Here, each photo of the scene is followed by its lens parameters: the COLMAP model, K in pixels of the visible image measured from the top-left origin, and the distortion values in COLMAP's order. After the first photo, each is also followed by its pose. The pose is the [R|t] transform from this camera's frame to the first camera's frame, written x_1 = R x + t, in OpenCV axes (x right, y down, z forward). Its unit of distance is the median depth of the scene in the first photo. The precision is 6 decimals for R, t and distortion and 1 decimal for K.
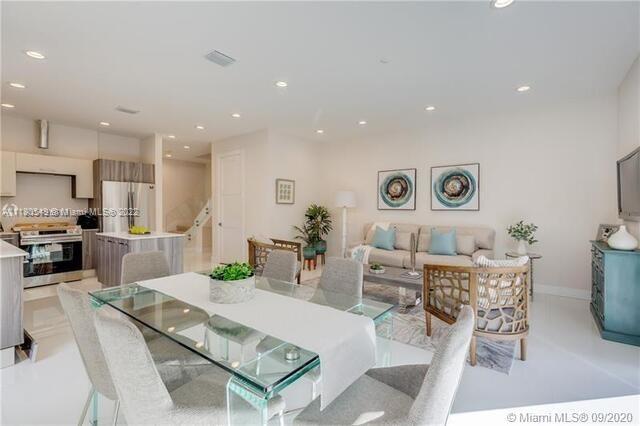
lens RADIAL K [[292.4, 0, 320.8], [0, 292.4, 208.5], [0, 0, 1]] dist [0.001581, -0.000200]
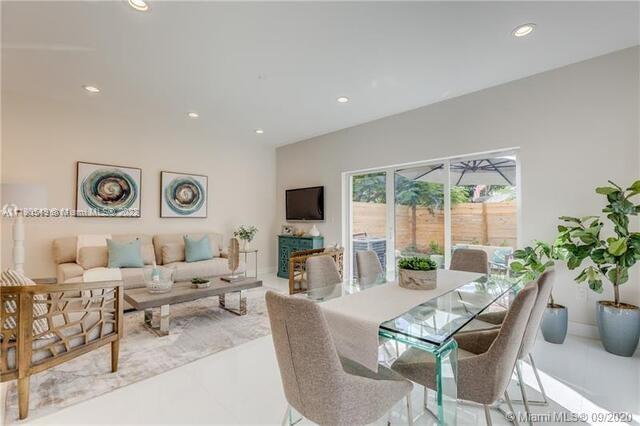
lens RADIAL K [[292.4, 0, 320.3], [0, 292.4, 217.7], [0, 0, 1]] dist [0.001581, -0.000200]
pose [[0.114509, -0.002995, 0.993418, -0.498565], [-0.011278, 0.999927, 0.004314, -0.003083], [-0.993358, -0.011698, 0.114466, 0.399710]]
